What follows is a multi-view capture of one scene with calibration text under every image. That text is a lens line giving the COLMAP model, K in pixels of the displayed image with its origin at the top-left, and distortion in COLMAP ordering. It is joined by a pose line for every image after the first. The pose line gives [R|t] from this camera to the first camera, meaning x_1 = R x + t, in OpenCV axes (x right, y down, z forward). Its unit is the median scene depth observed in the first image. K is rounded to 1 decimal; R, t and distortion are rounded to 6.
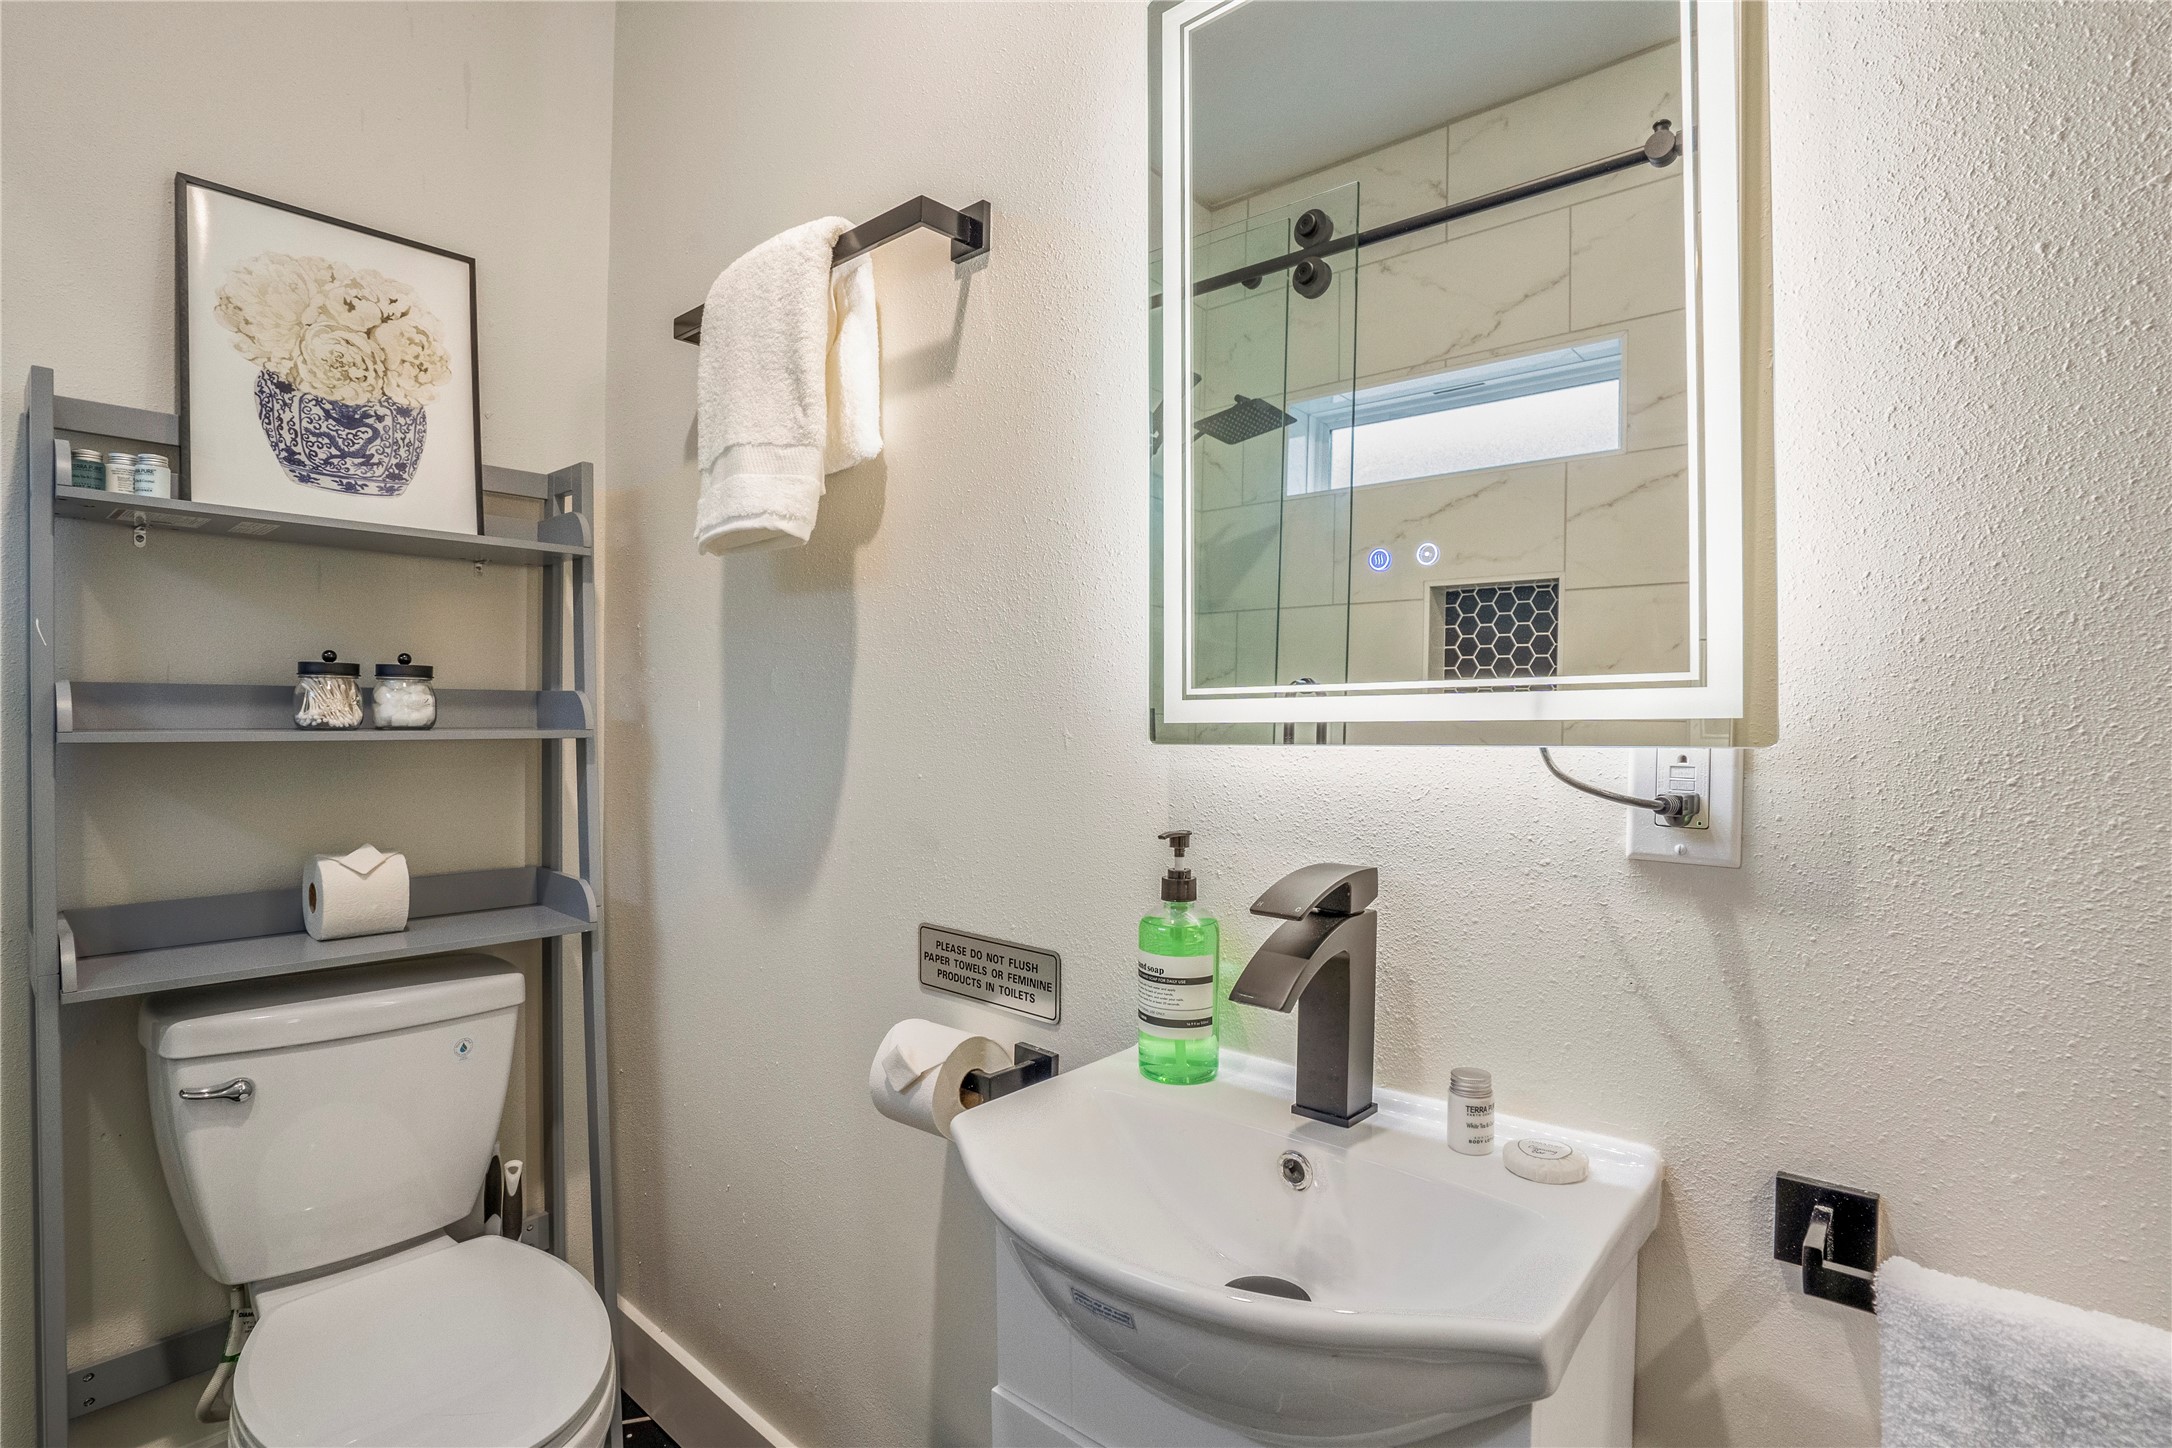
lens RADIAL K [[1040.4, 0, 1096.0], [0, 1040.4, 746.7], [0, 0, 1]] dist [-0.054287, 0.019534]
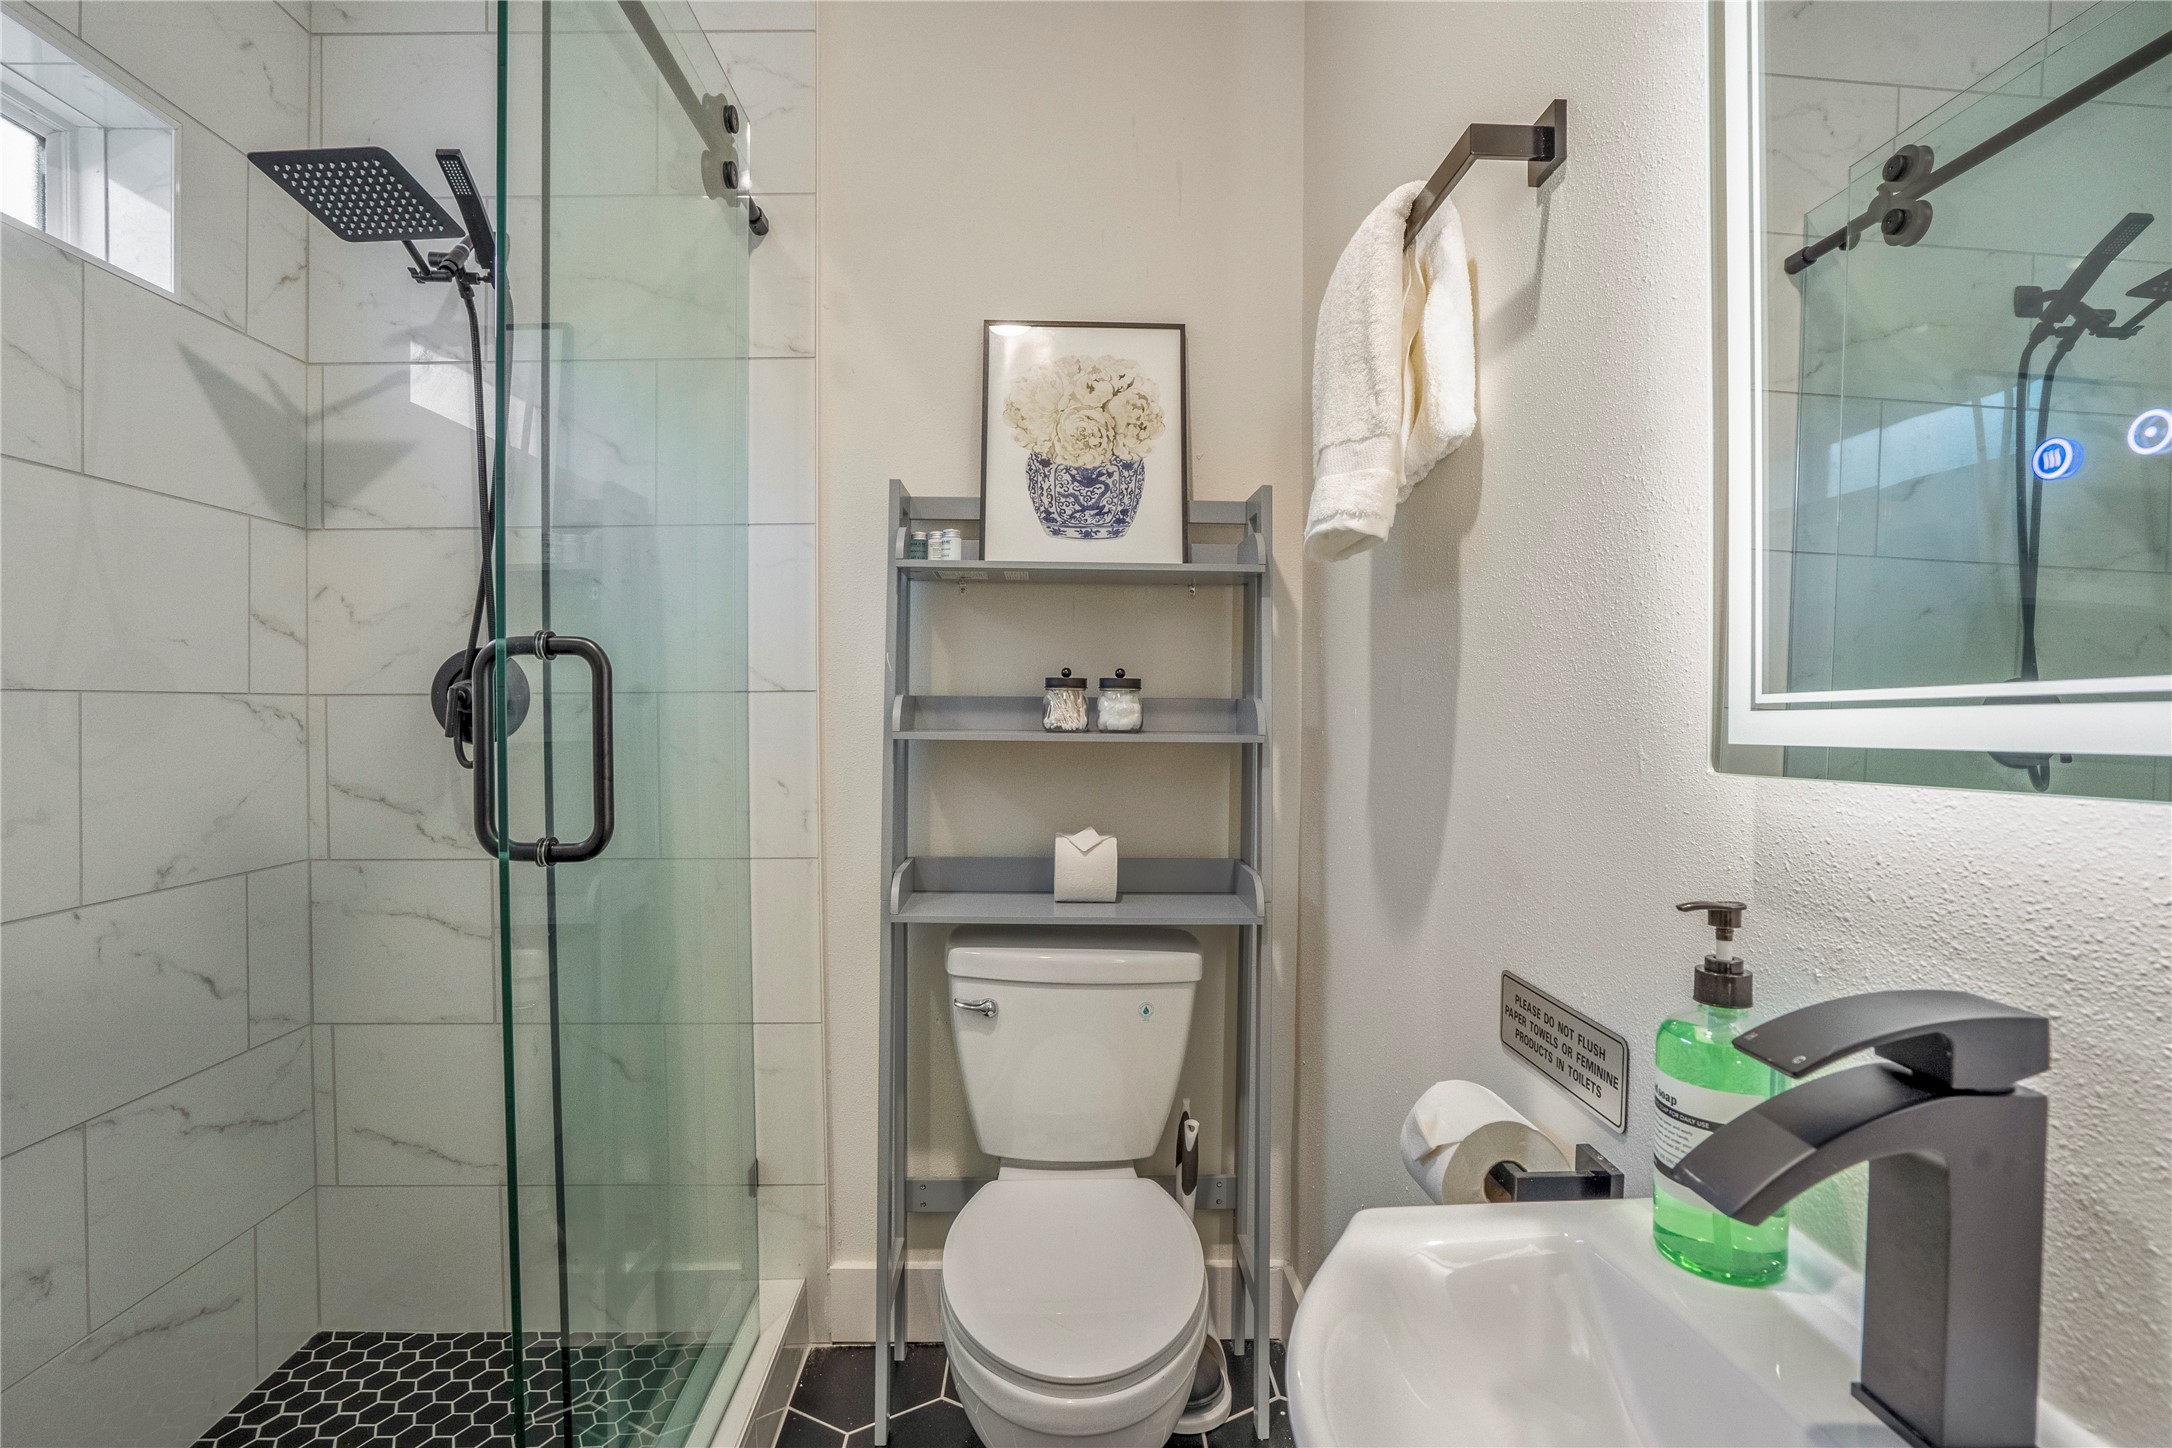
lens RADIAL K [[1027.8, 0, 1086.0], [0, 1027.8, 724.0], [0, 0, 1]] dist [-0.065471, 0.030095]
pose [[0.693794, 0.007871, -0.720130, 0.163297], [-0.024649, 0.999614, -0.012821, -0.010872], [0.719751, 0.026646, 0.693721, 0.146225]]
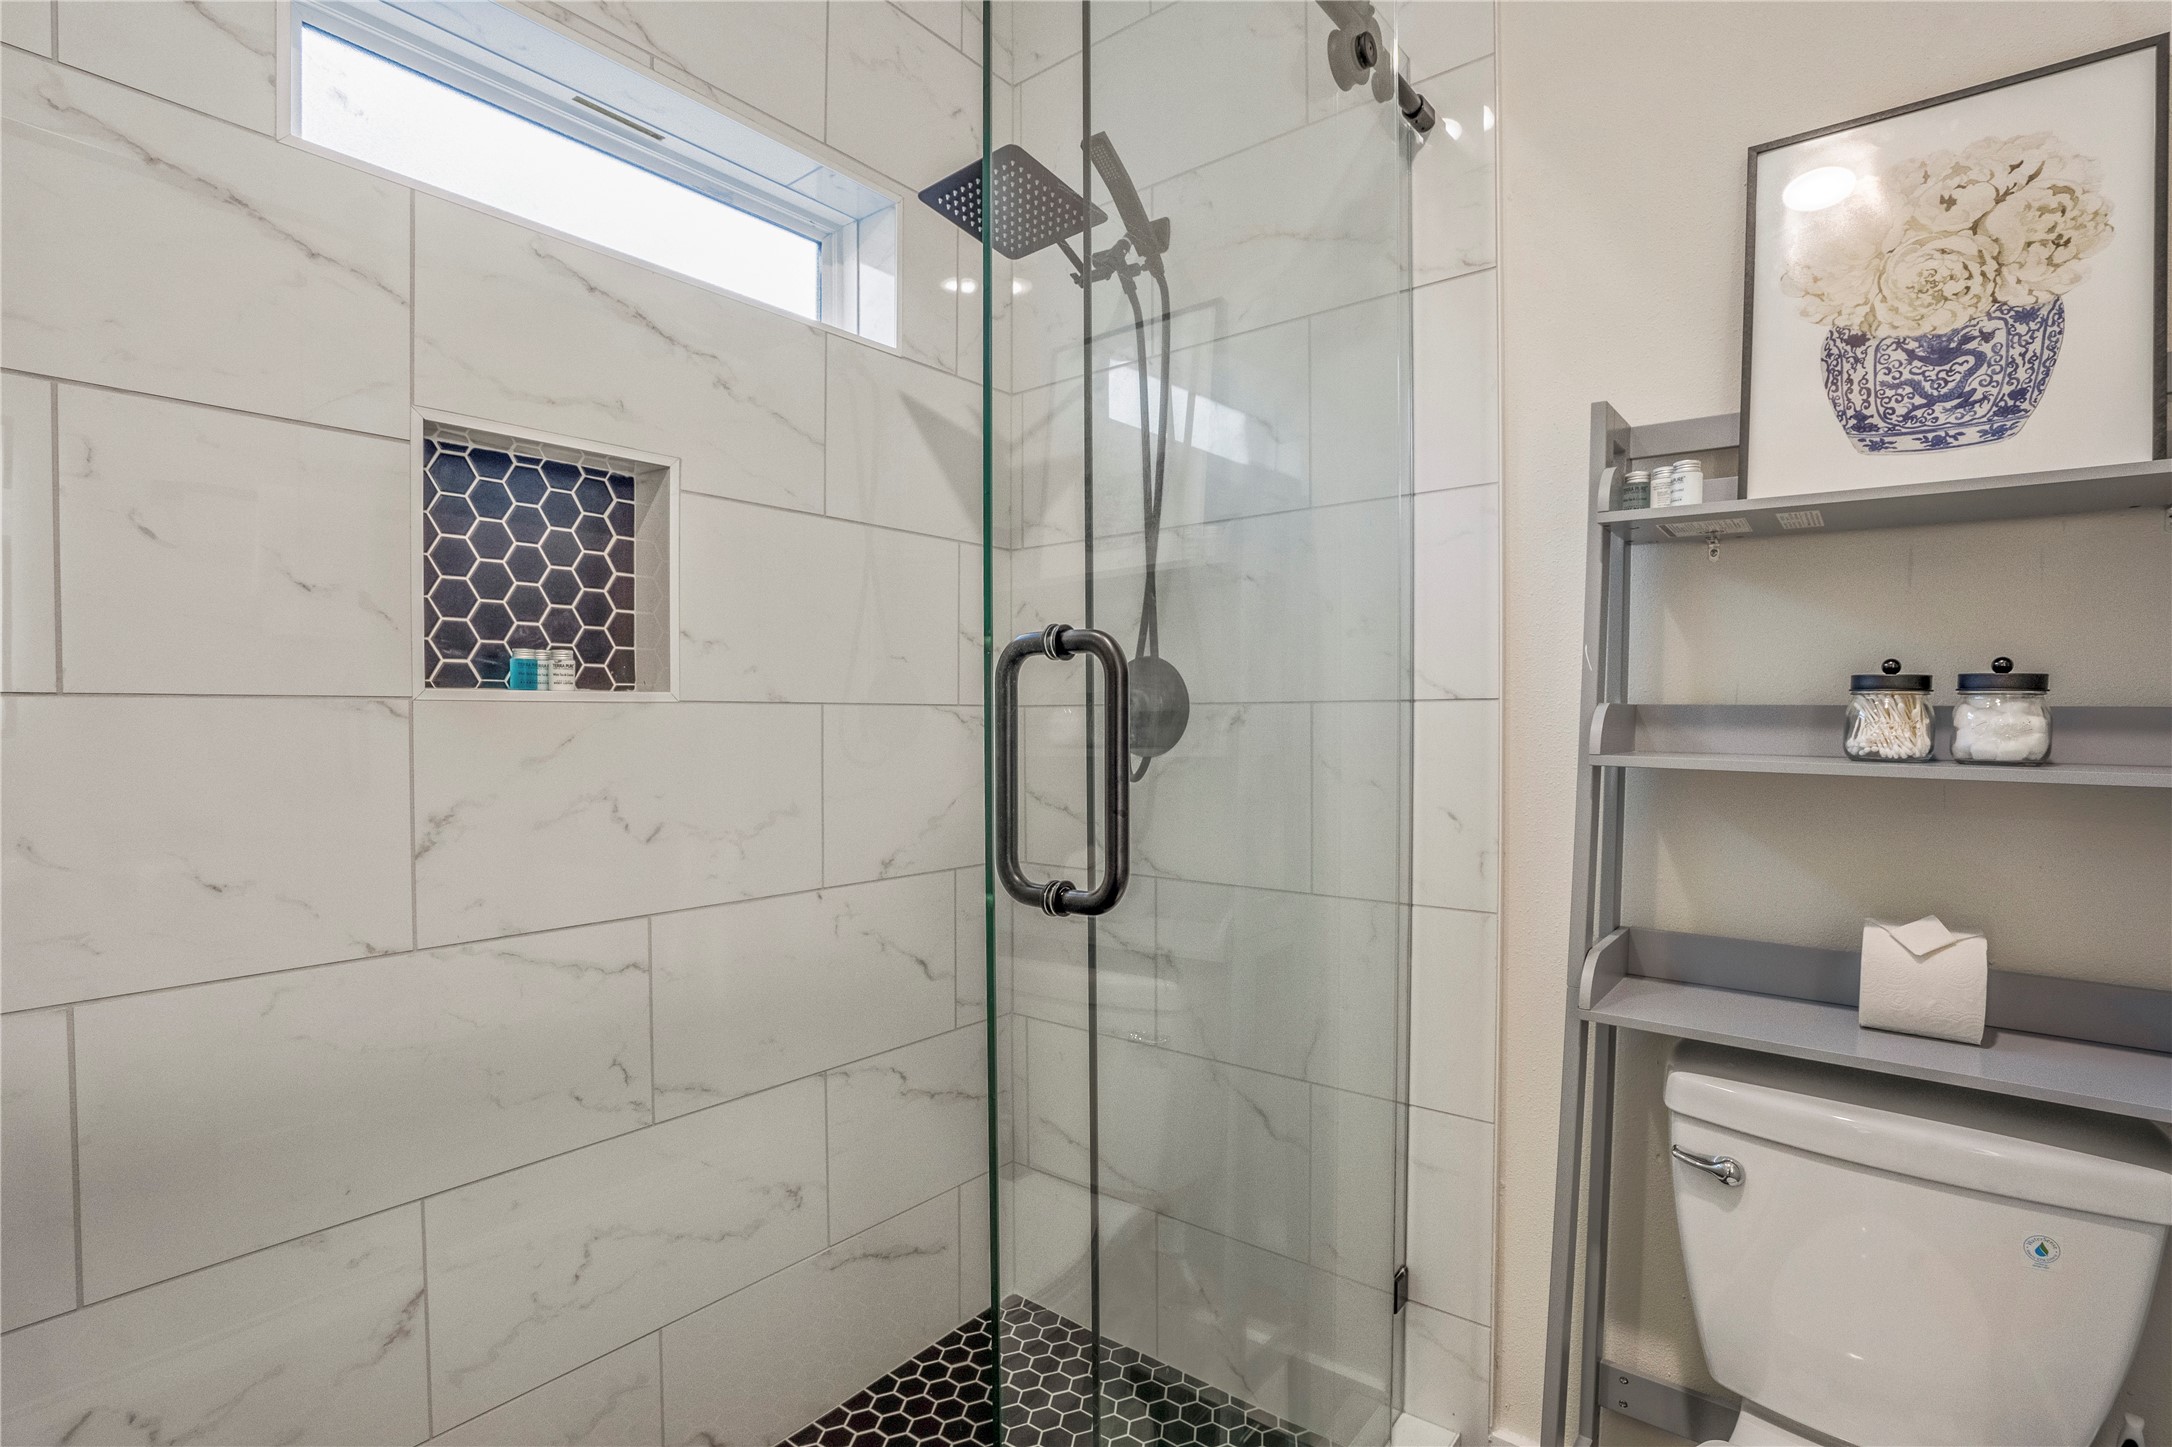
lens RADIAL K [[1040.4, 0, 1096.0], [0, 1040.4, 746.2], [0, 0, 1]] dist [-0.054287, 0.019534]
pose [[0.058021, 0.024370, -0.998018, -0.014996], [-0.040138, 0.998951, 0.022059, -0.020691], [0.997508, 0.038779, 0.058938, 0.344367]]
